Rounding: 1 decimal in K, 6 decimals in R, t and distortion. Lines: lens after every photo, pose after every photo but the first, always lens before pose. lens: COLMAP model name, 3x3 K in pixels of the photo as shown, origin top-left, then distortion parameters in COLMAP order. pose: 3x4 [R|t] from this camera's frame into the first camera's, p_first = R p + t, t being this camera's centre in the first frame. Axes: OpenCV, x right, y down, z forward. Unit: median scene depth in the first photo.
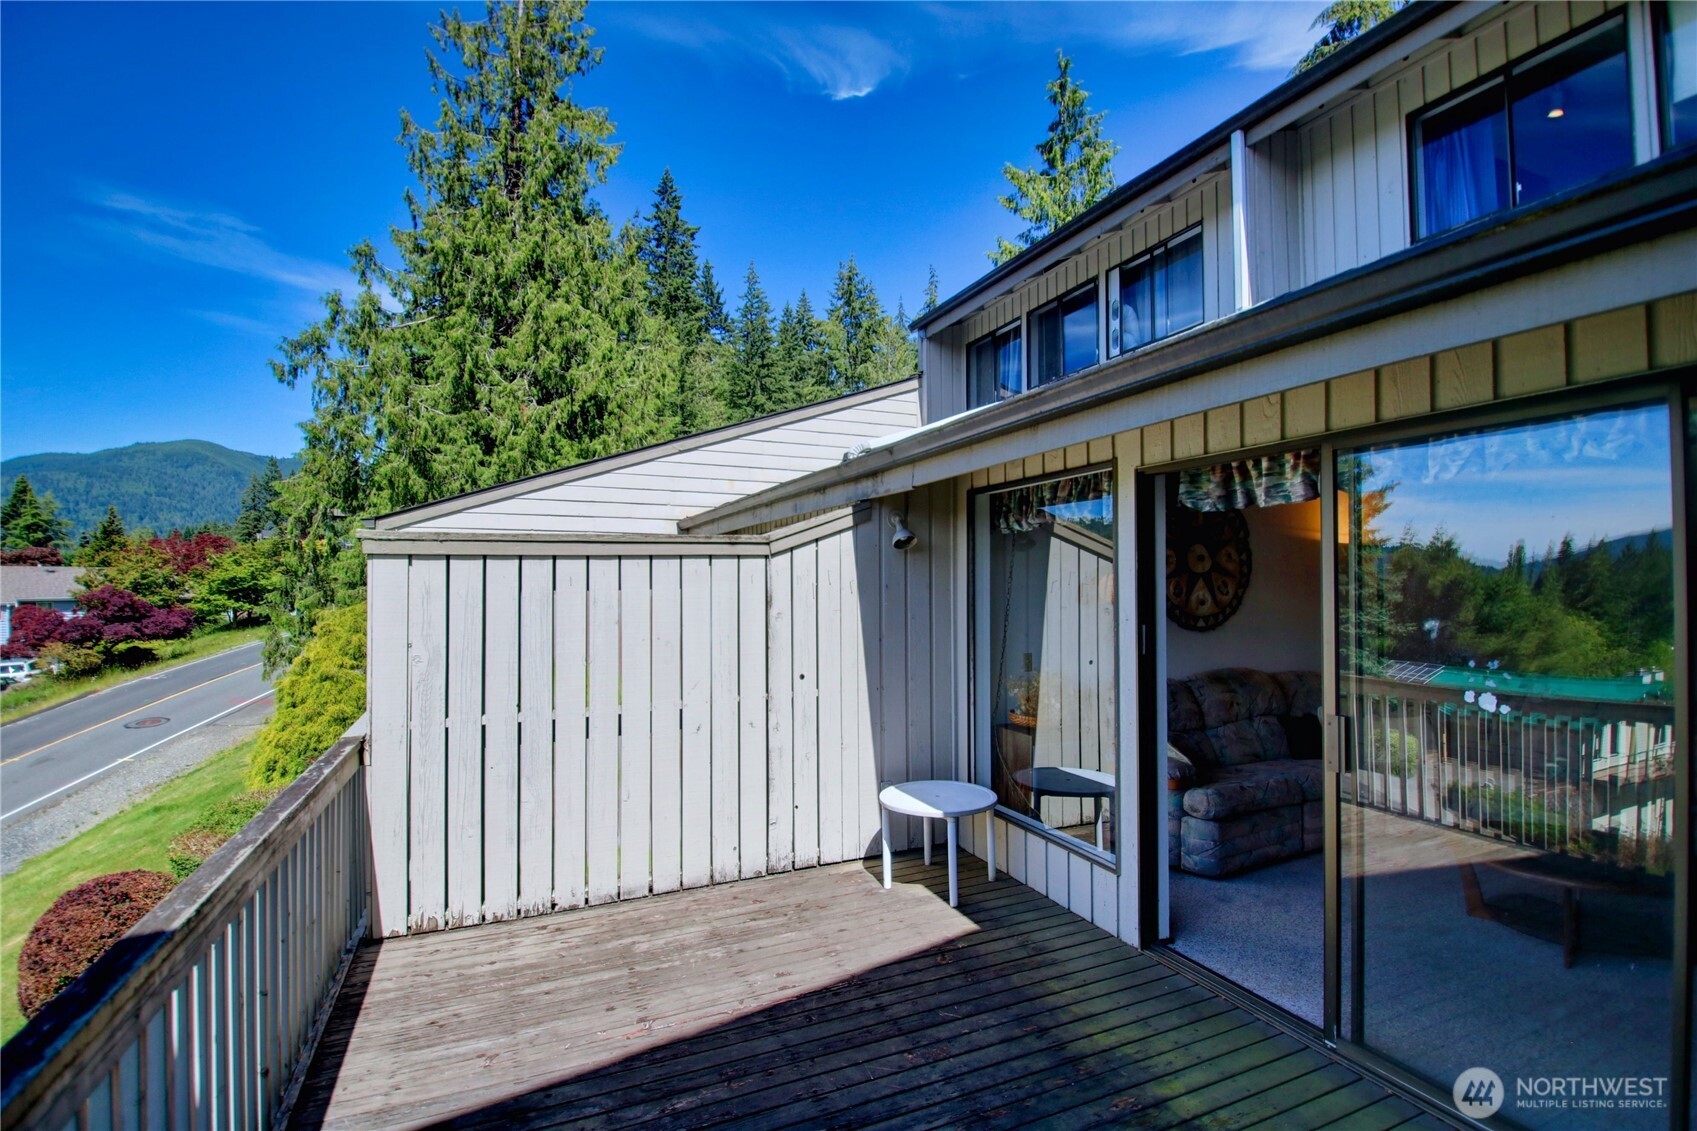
lens RADIAL K [[787.8, 0, 849.7], [0, 787.8, 572.3], [0, 0, 1]] dist [0.019315, -0.030735]
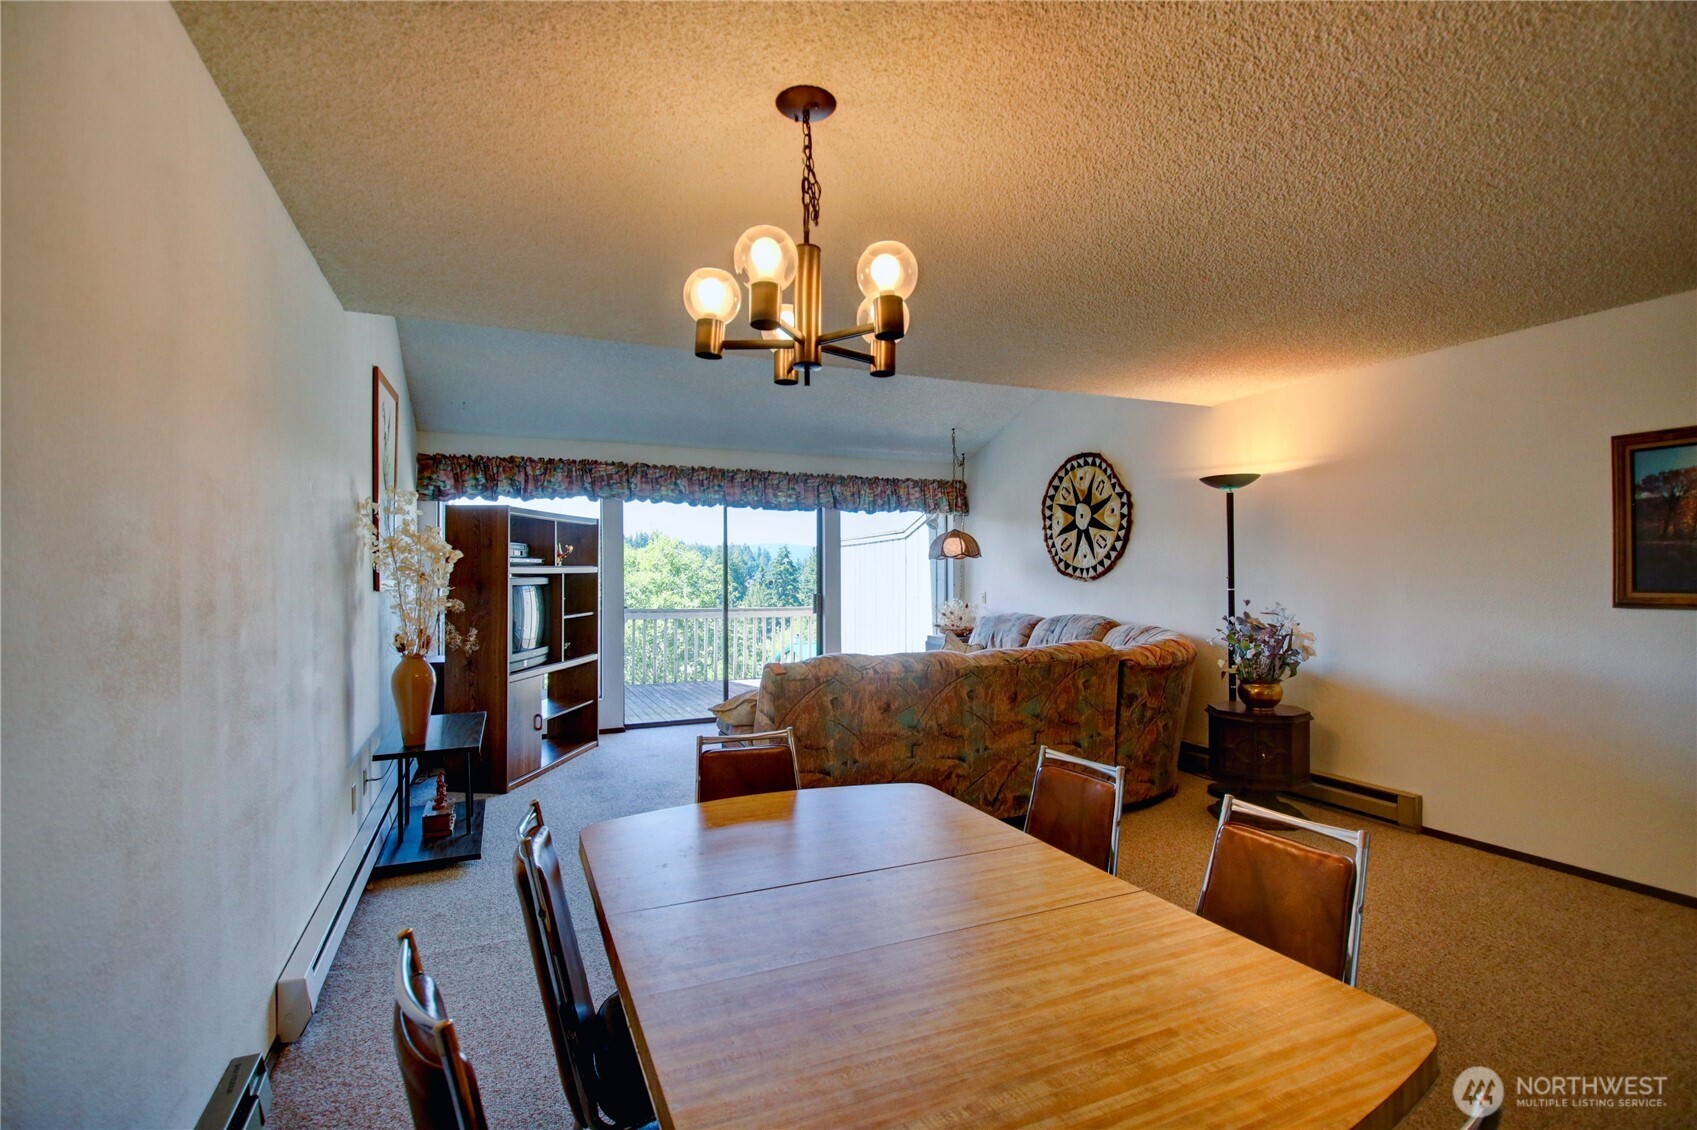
lens RADIAL K [[787.8, 0, 849.7], [0, 787.8, 571.8], [0, 0, 1]] dist [0.019315, -0.030735]
pose [[0.007023, -0.003363, -0.999970, 2.307897], [0.025083, 0.999680, -0.003186, 0.082854], [0.999661, -0.025060, 0.007105, 0.971373]]
